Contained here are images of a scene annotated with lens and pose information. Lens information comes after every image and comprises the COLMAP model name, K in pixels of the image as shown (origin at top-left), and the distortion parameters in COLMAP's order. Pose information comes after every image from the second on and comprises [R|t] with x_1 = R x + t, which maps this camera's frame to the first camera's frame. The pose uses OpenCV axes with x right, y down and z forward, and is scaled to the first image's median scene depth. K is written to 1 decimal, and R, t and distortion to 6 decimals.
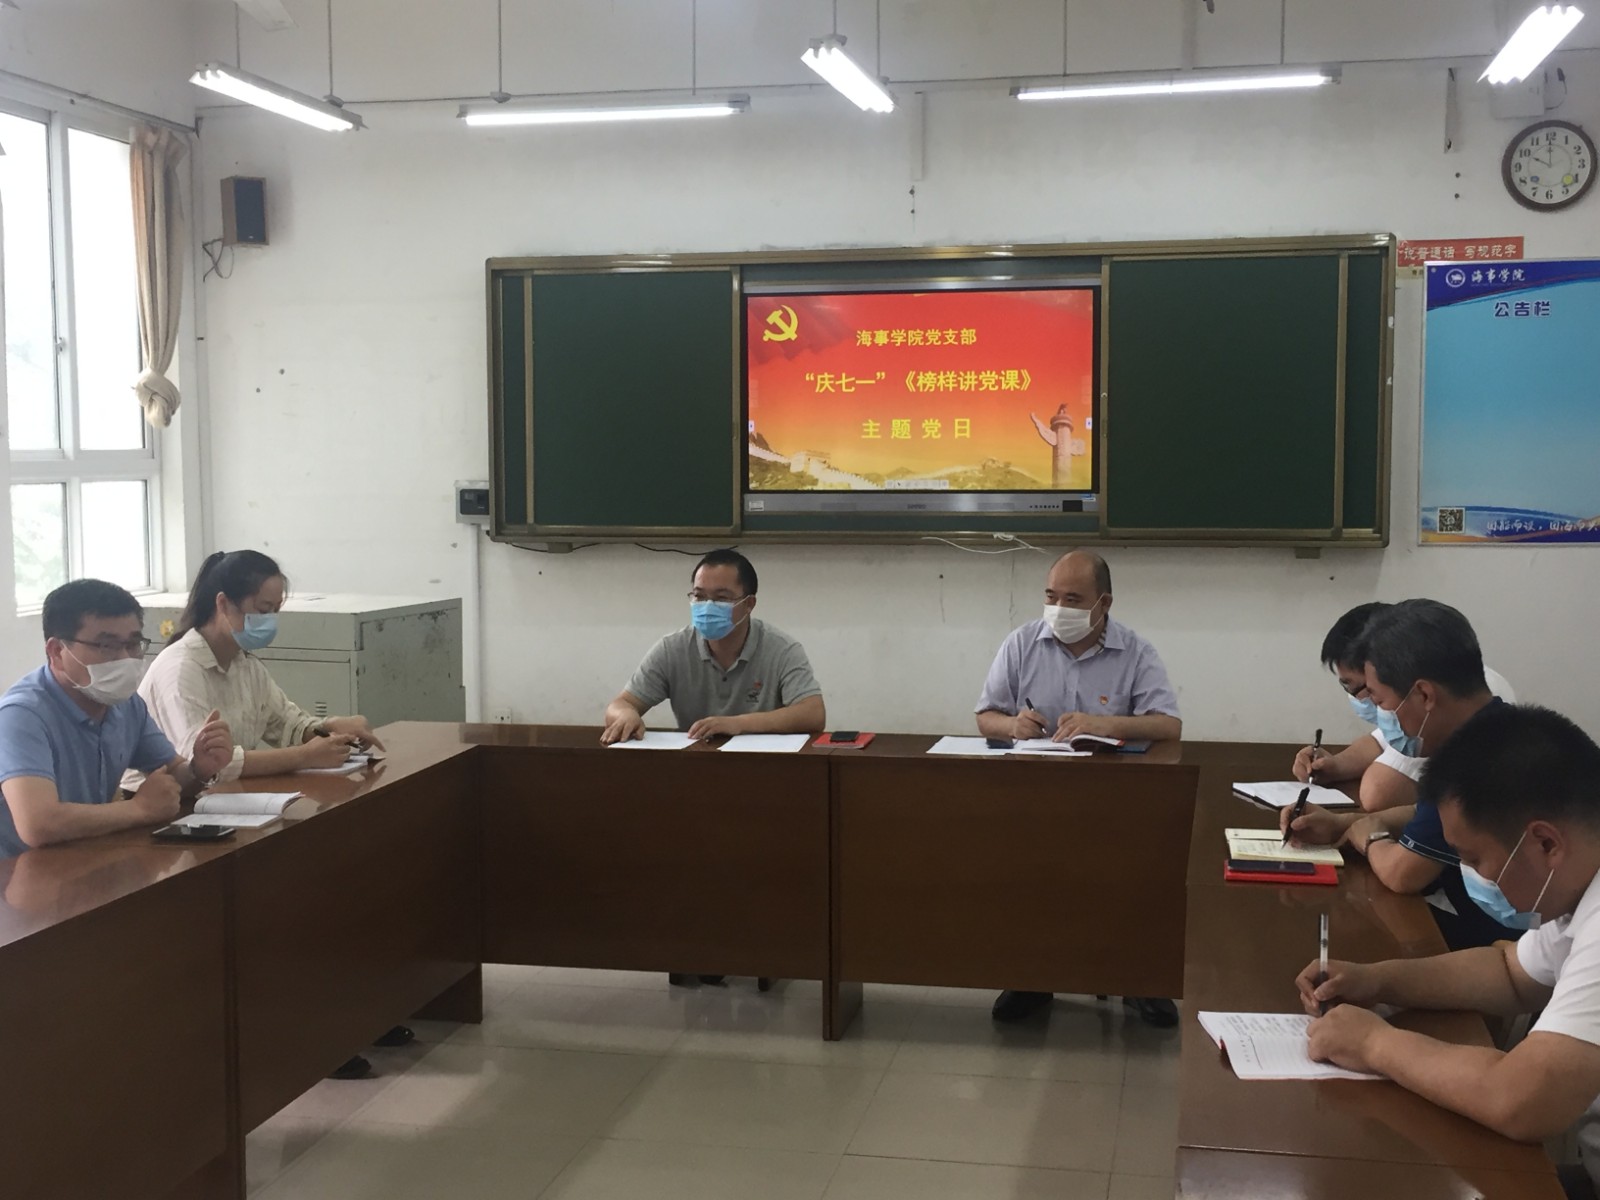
lens RADIAL K [[1949.0, 0, 805.9], [0, 1949.0, 593.8], [0, 0, 1]] dist [0.036955, 0.000000]
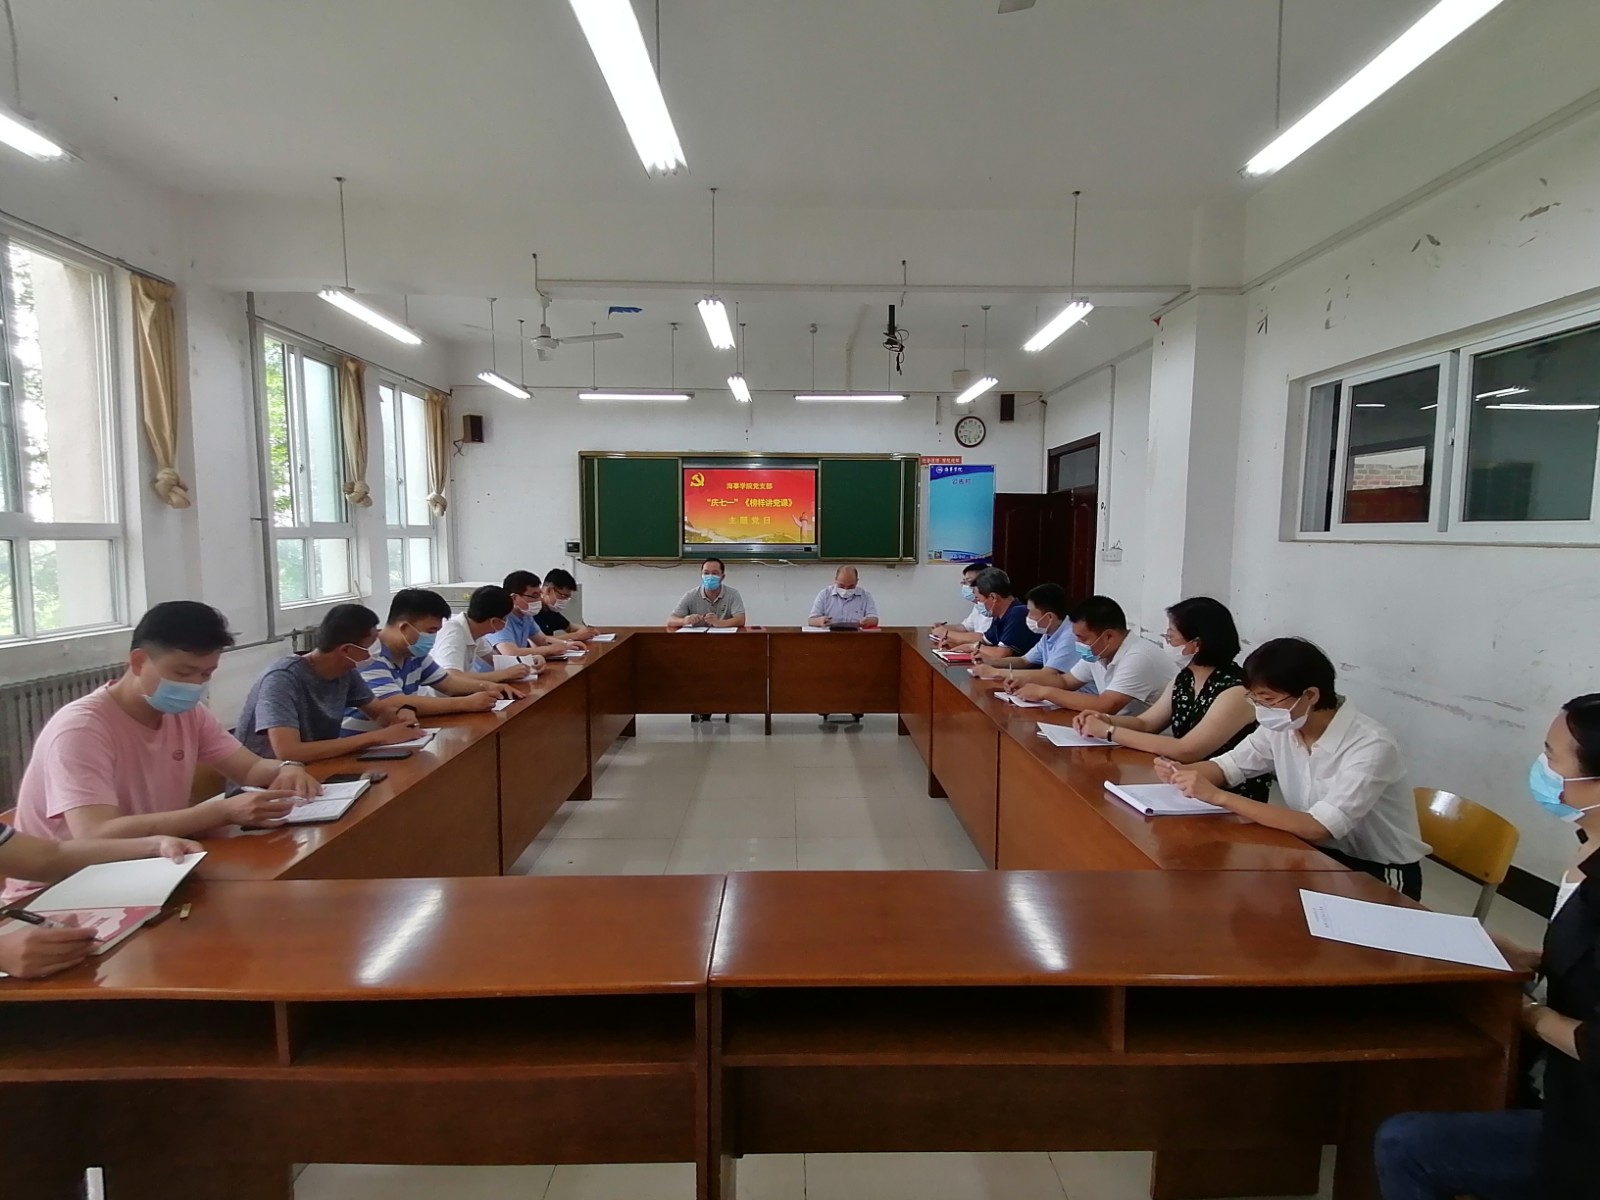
lens RADIAL K [[785.5, 0, 804.1], [0, 785.5, 609.0], [0, 0, 1]] dist [0.012195, -0.007693]
pose [[0.972248, -0.013732, 0.233551, -0.129323], [0.008671, 0.999705, 0.022680, 0.013542], [-0.233794, -0.020025, 0.972080, -0.069187]]
